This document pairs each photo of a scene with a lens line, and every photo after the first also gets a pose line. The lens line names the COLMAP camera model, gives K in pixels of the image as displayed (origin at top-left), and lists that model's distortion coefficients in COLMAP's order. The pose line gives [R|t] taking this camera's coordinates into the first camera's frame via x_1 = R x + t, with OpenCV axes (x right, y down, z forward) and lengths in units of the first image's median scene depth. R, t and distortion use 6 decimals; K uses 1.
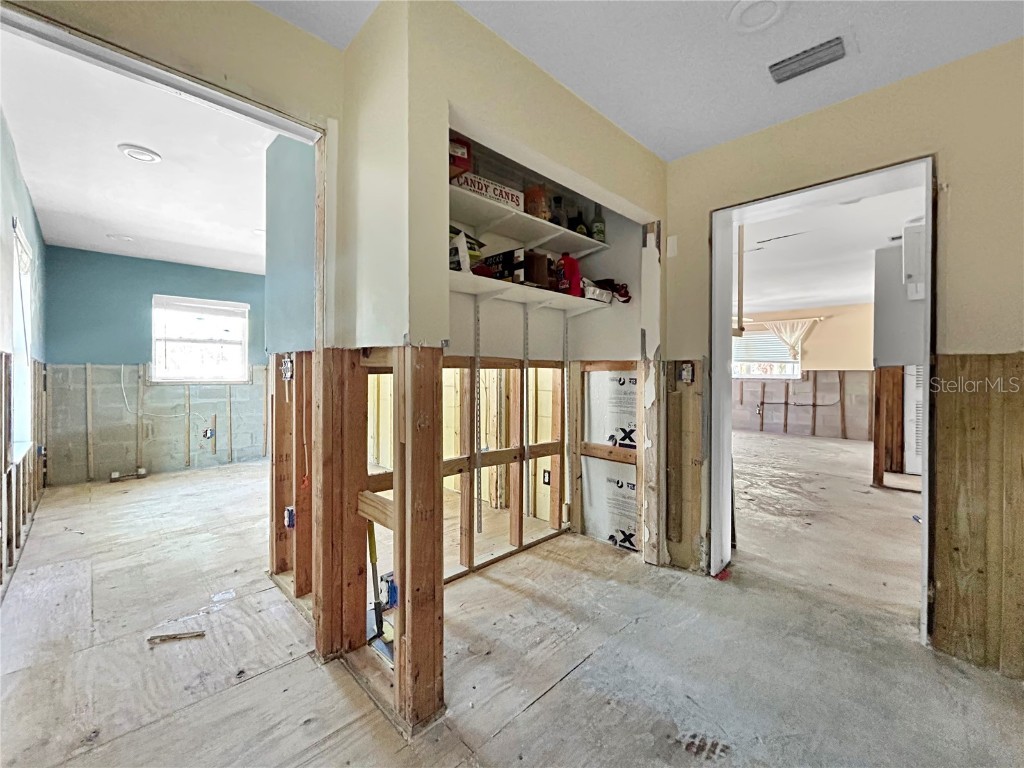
lens RADIAL K [[413.1, 0, 510.7], [0, 413.1, 377.6], [0, 0, 1]] dist [0.000358, 0.000089]
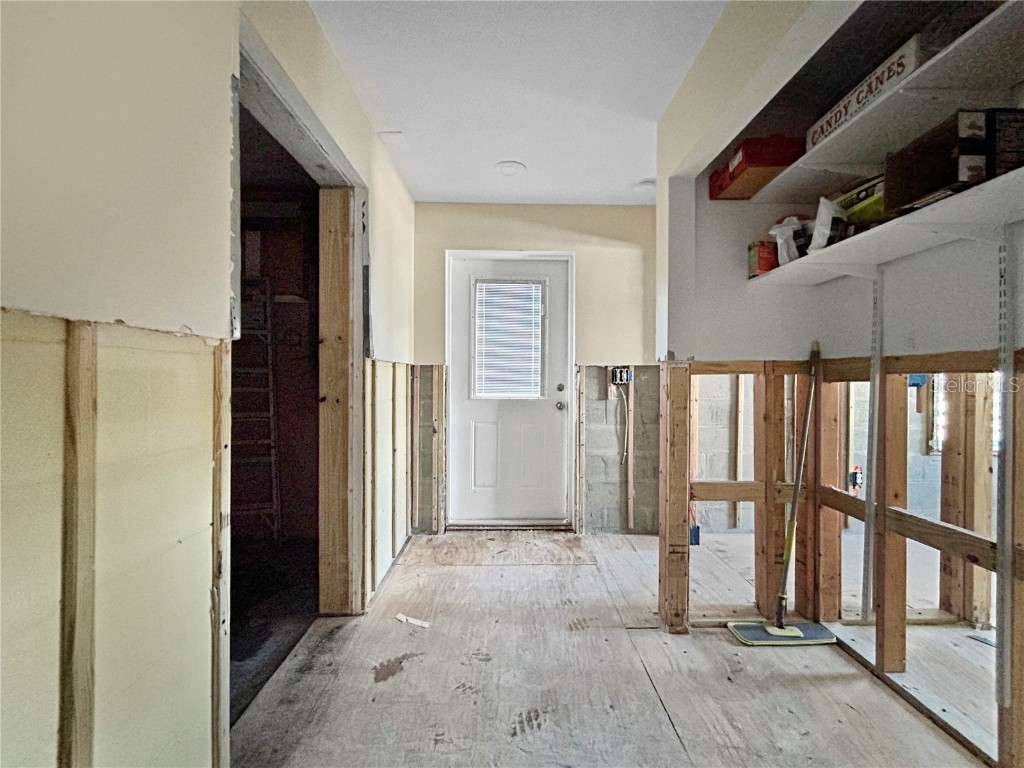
lens RADIAL K [[413.1, 0, 510.7], [0, 413.1, 377.6], [0, 0, 1]] dist [0.000358, 0.000089]
pose [[-0.683289, -0.003644, -0.730139, 1.267755], [-0.009065, 0.999953, 0.003493, -0.023049], [0.730092, 0.009005, -0.683289, 1.662033]]
